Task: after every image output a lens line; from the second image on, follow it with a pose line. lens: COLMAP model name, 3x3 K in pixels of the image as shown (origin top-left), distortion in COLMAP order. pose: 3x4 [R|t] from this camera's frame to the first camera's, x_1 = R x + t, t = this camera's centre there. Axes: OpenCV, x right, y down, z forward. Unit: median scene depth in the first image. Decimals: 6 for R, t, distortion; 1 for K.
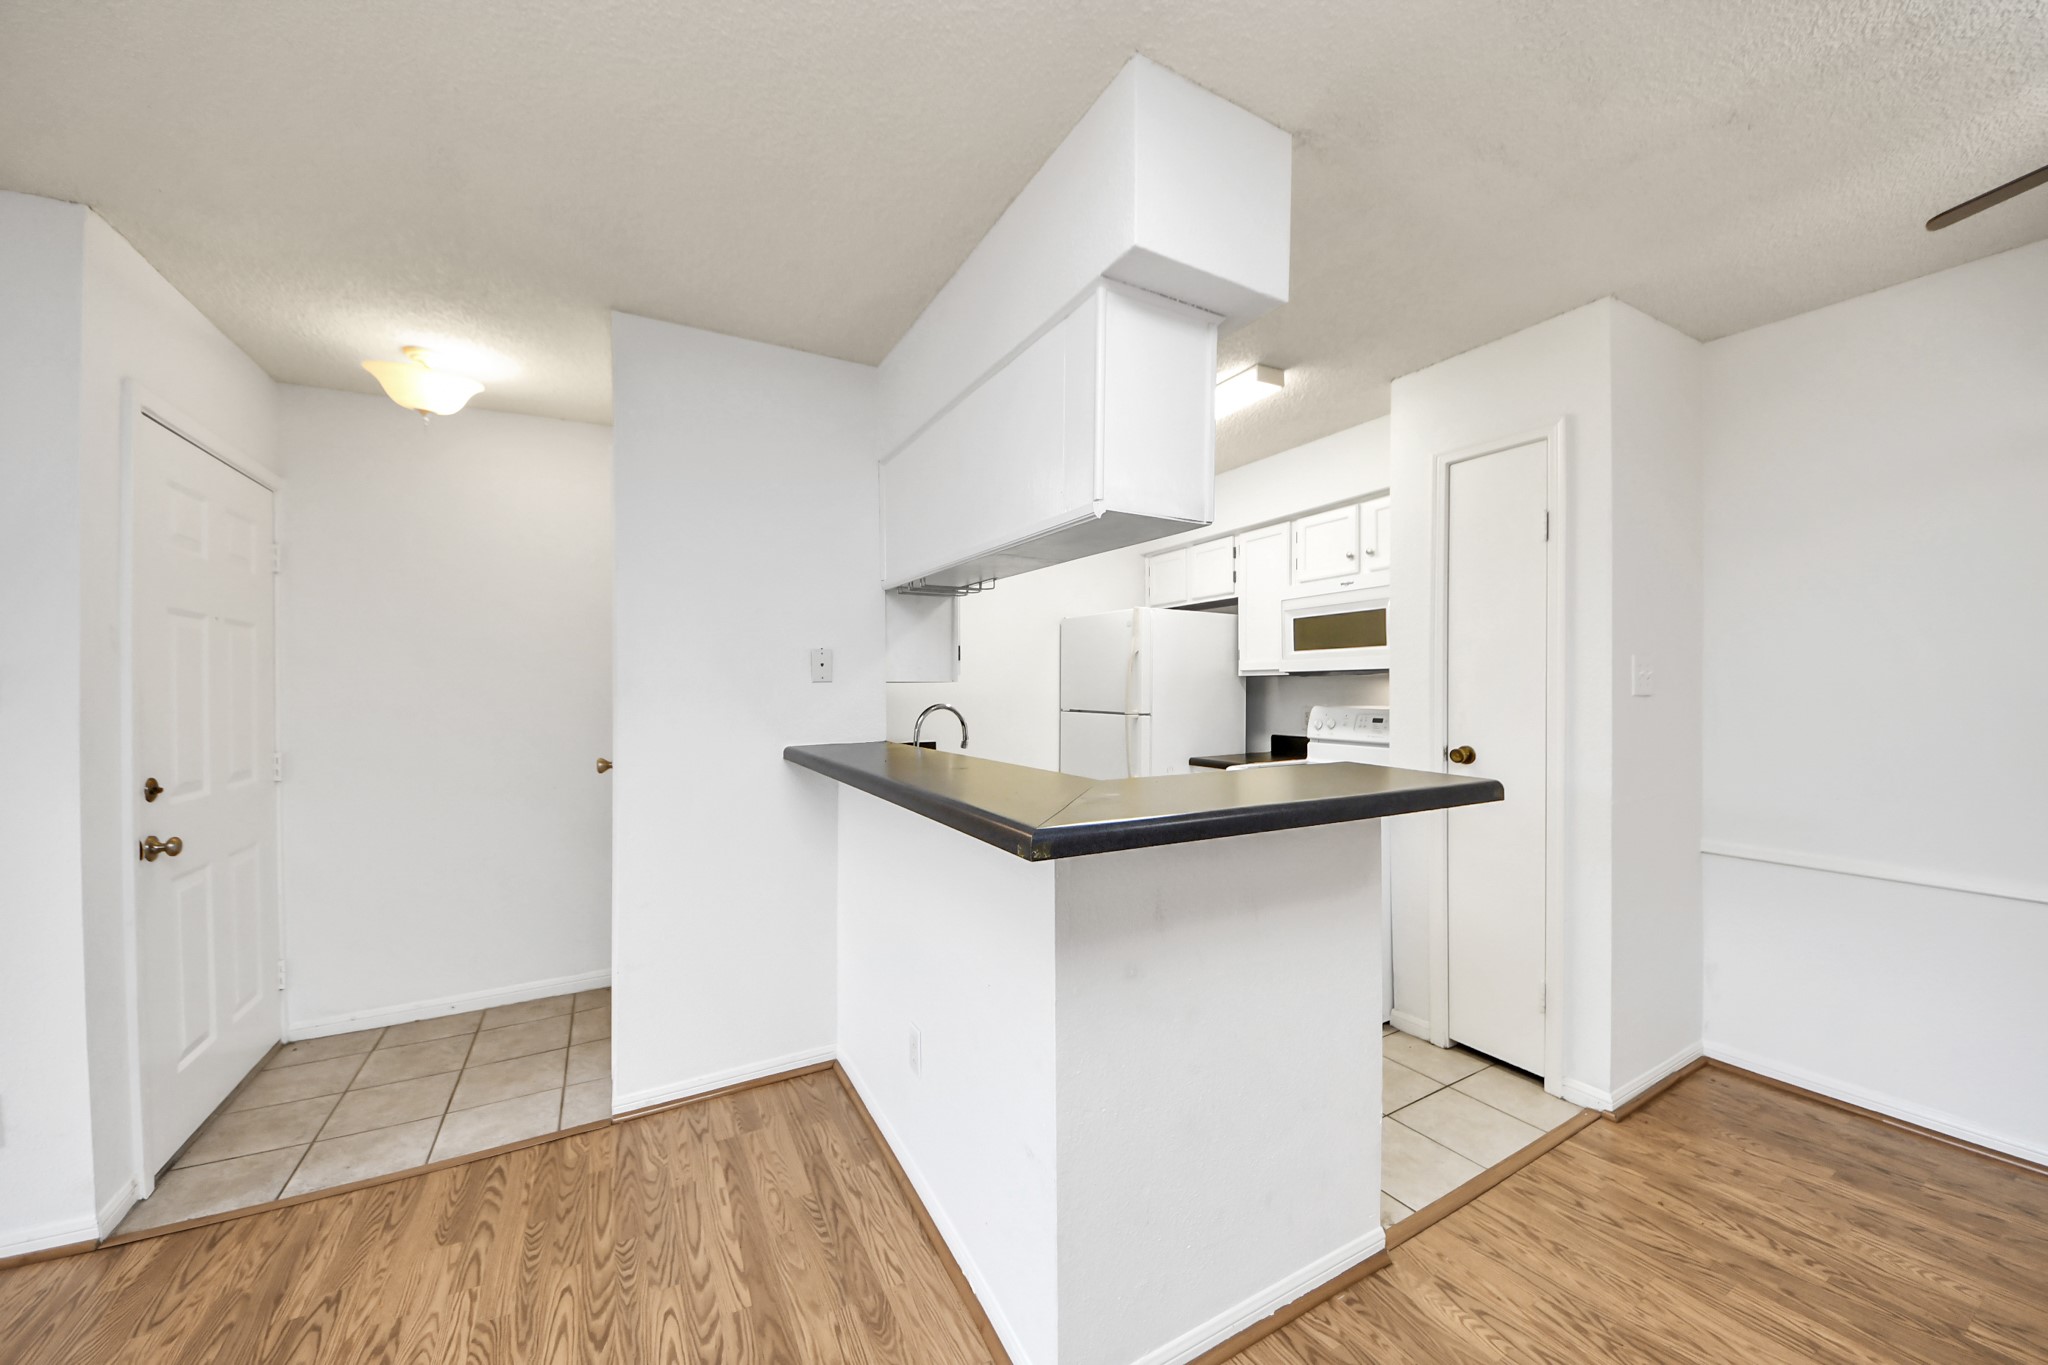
lens RADIAL K [[747.3, 0, 1017.7], [0, 747.3, 692.6], [0, 0, 1]] dist [0.000743, -0.004168]
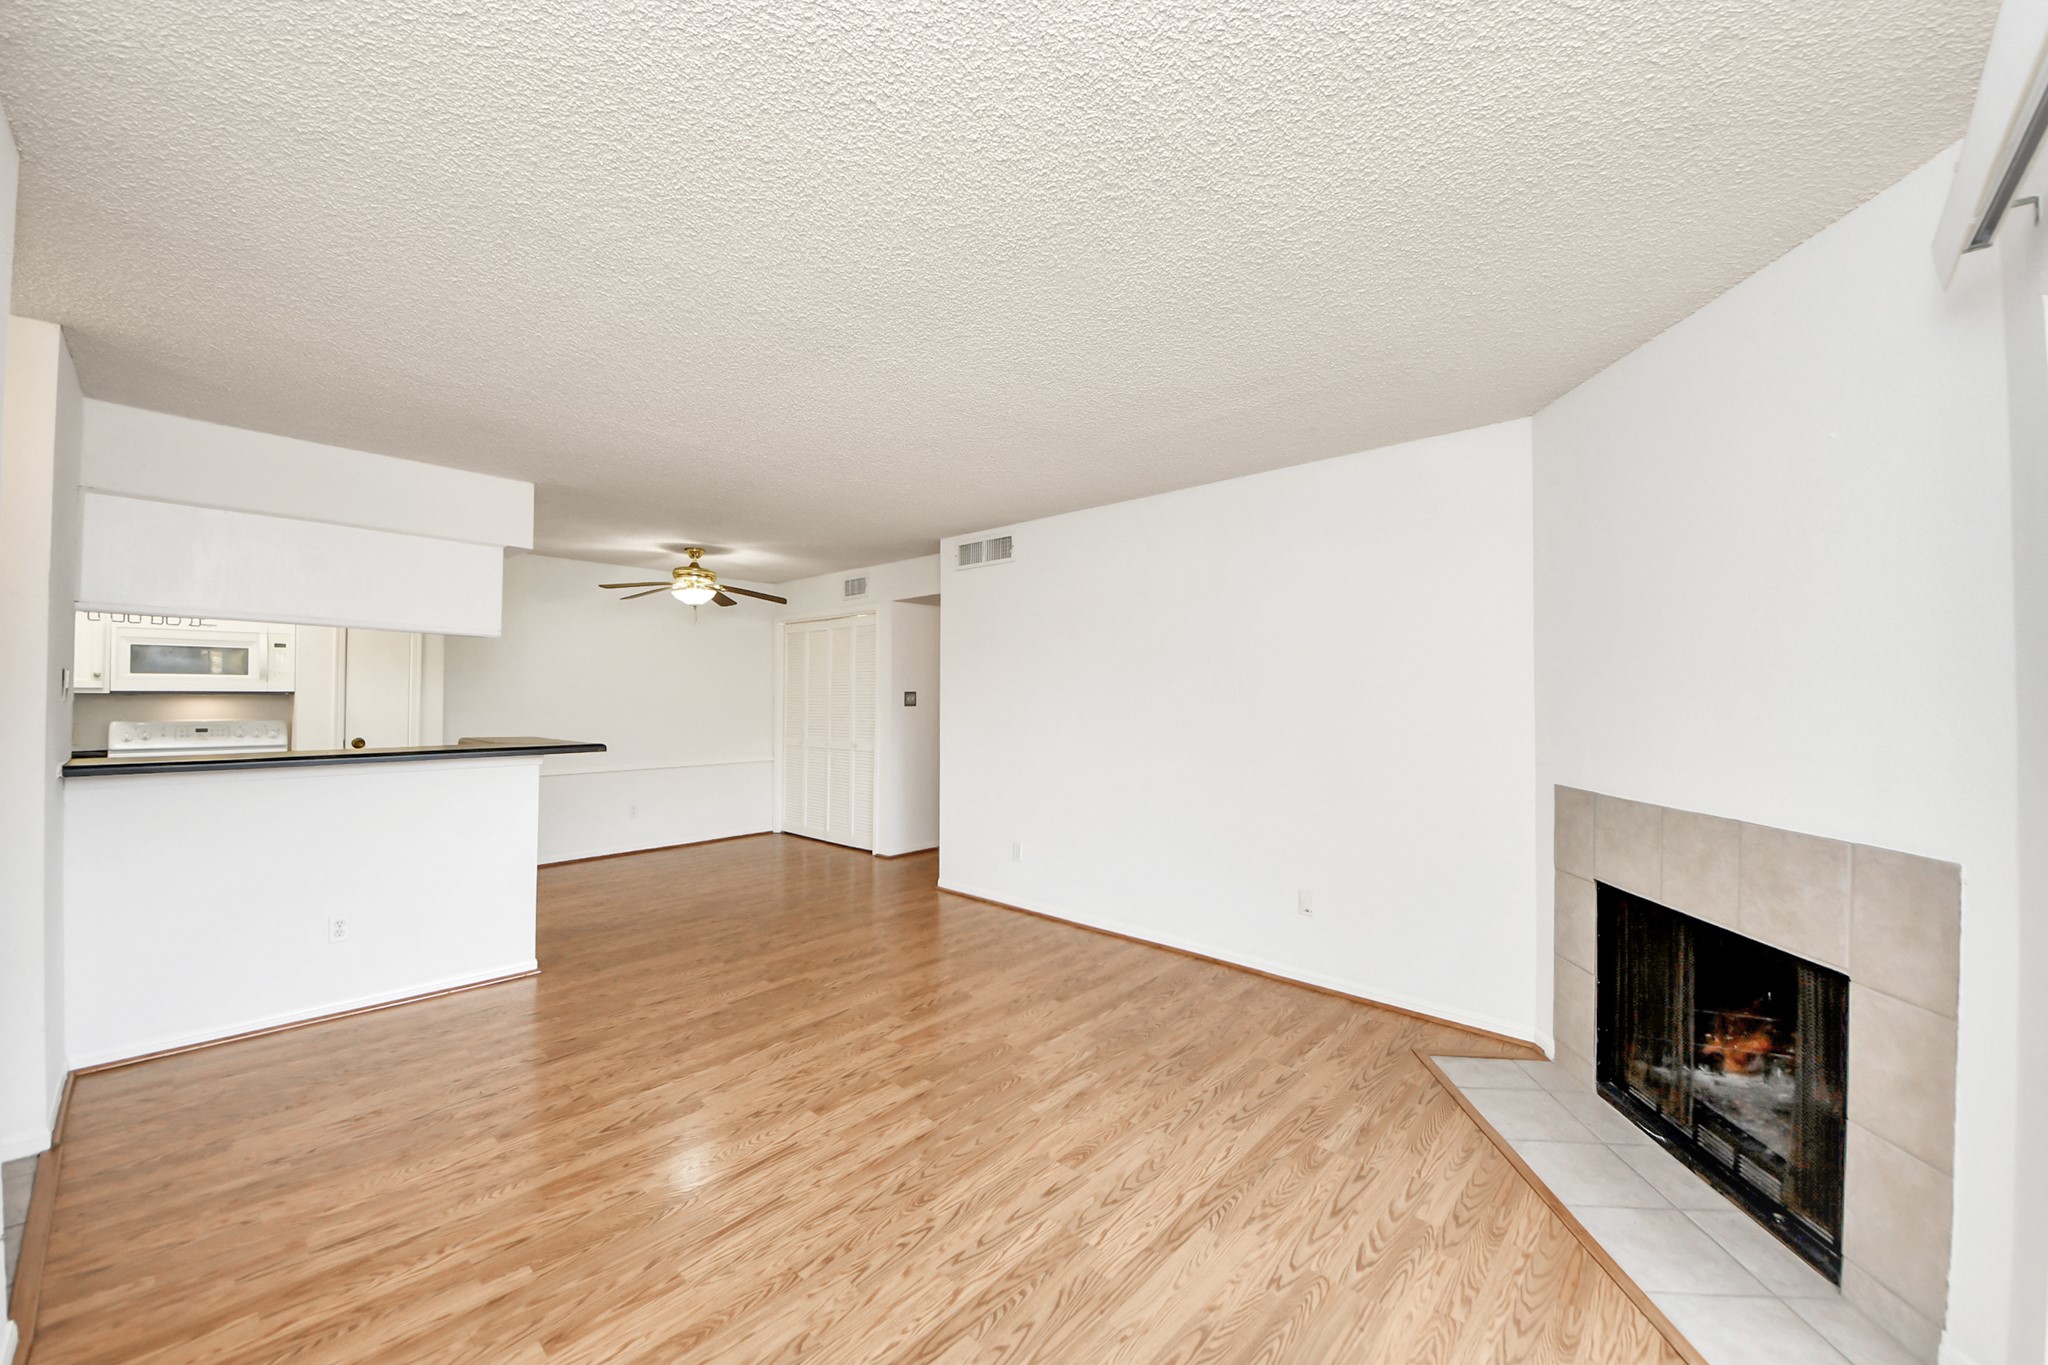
lens RADIAL K [[747.3, 0, 1029.0], [0, 747.3, 685.7], [0, 0, 1]] dist [0.000743, -0.004168]
pose [[-0.339871, 0.026444, 0.940100, -1.725630], [0.004767, 0.999640, -0.026395, 0.002305], [-0.940460, -0.004490, -0.339875, 0.115713]]
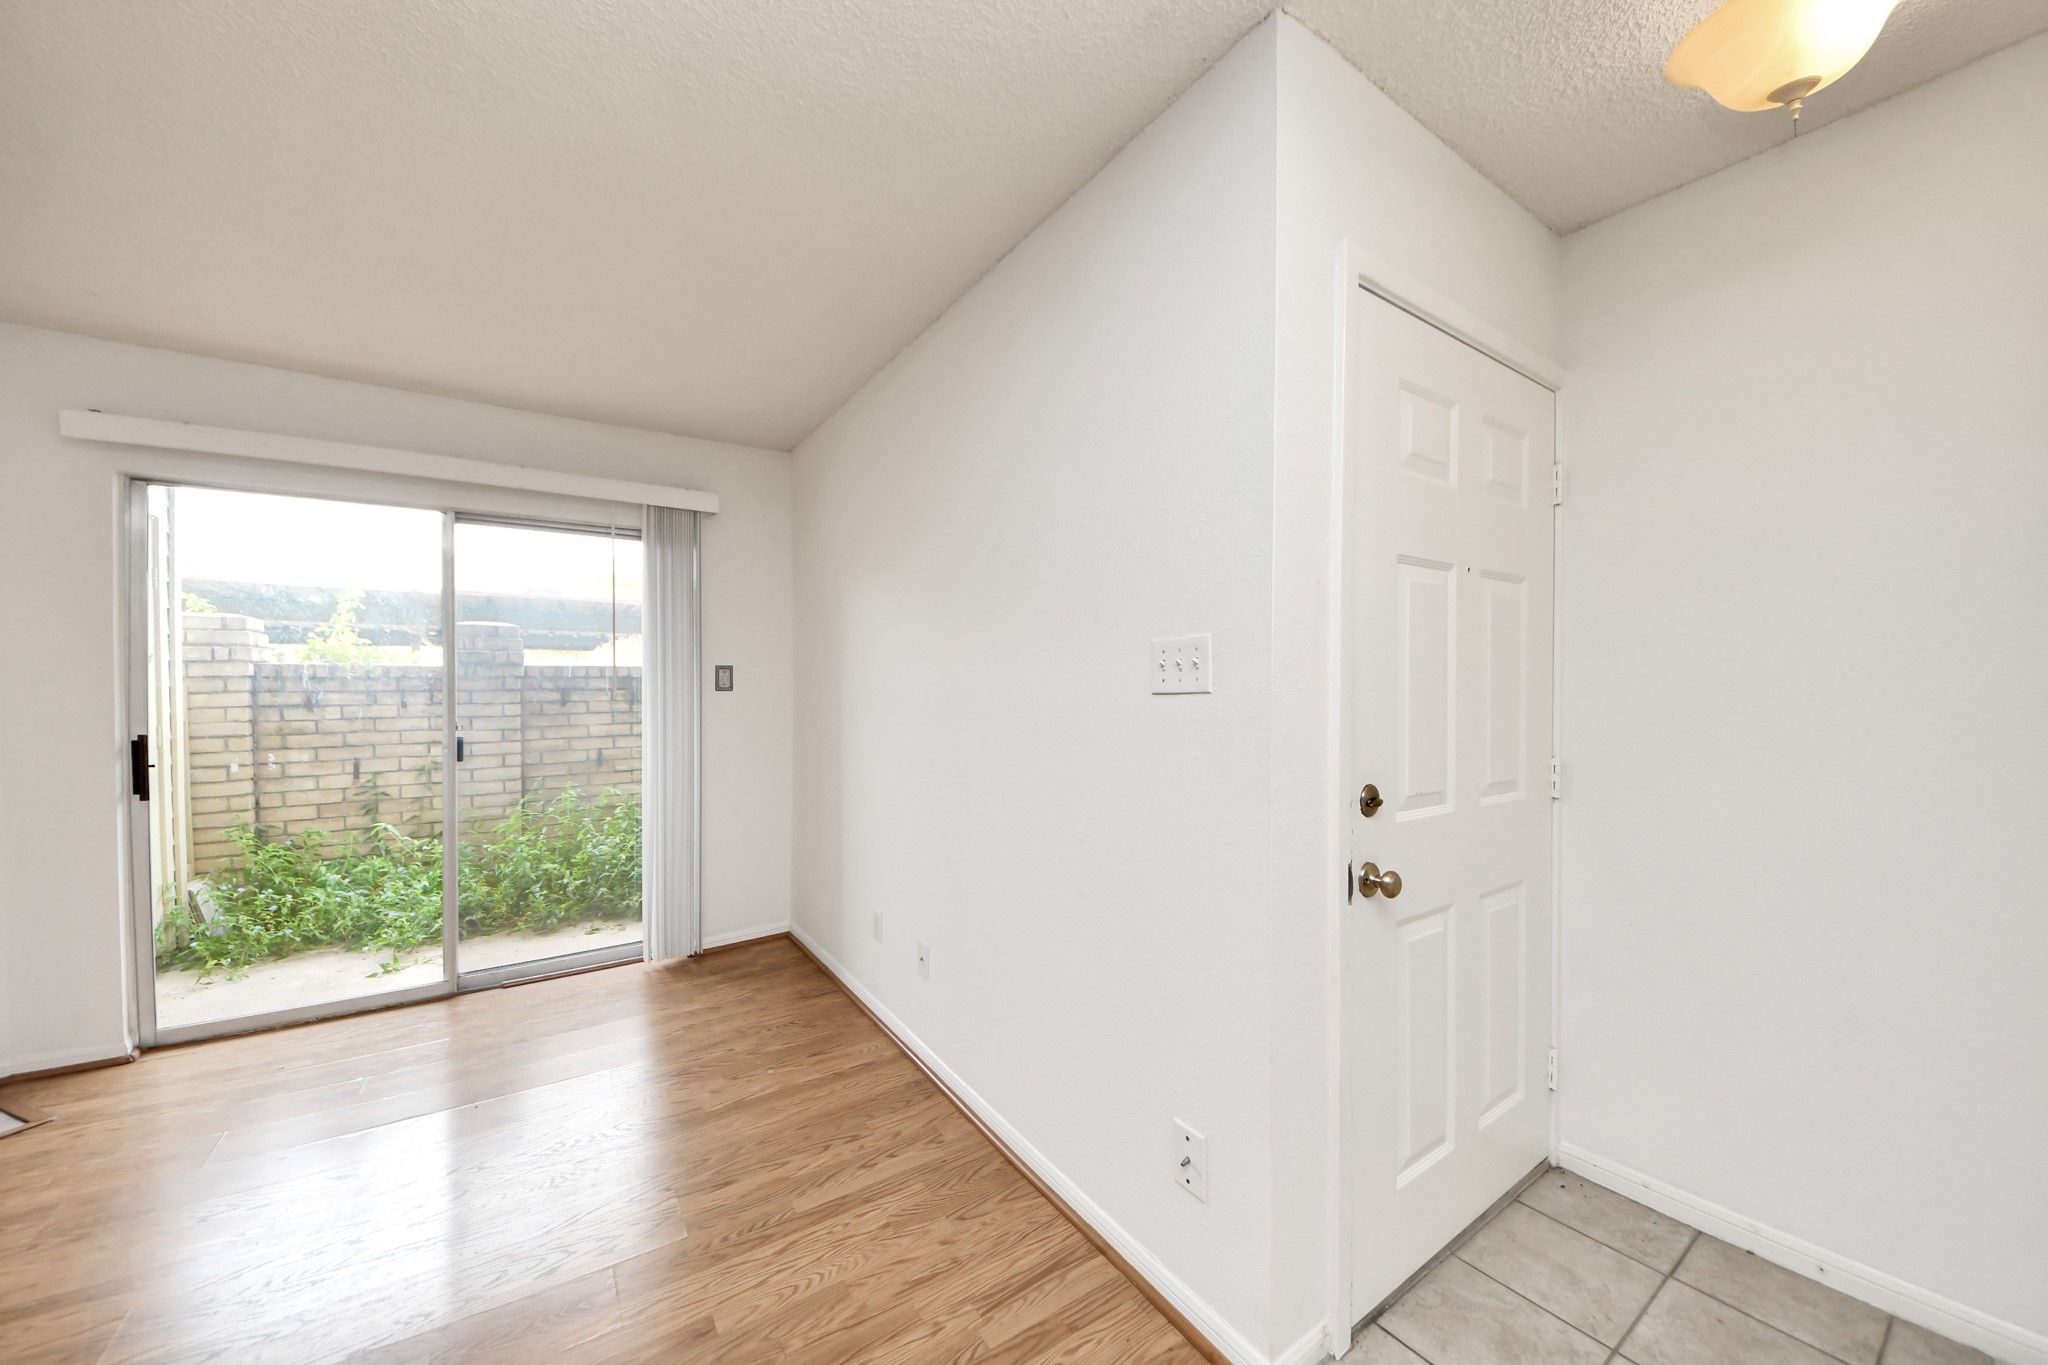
lens RADIAL K [[747.3, 0, 1025.1], [0, 747.3, 685.7], [0, 0, 1]] dist [0.000743, -0.004168]
pose [[0.100883, 0.012713, -0.994817, -0.367029], [-0.008458, 0.999893, 0.011921, 0.008072], [0.994862, 0.007212, 0.100980, 0.463341]]
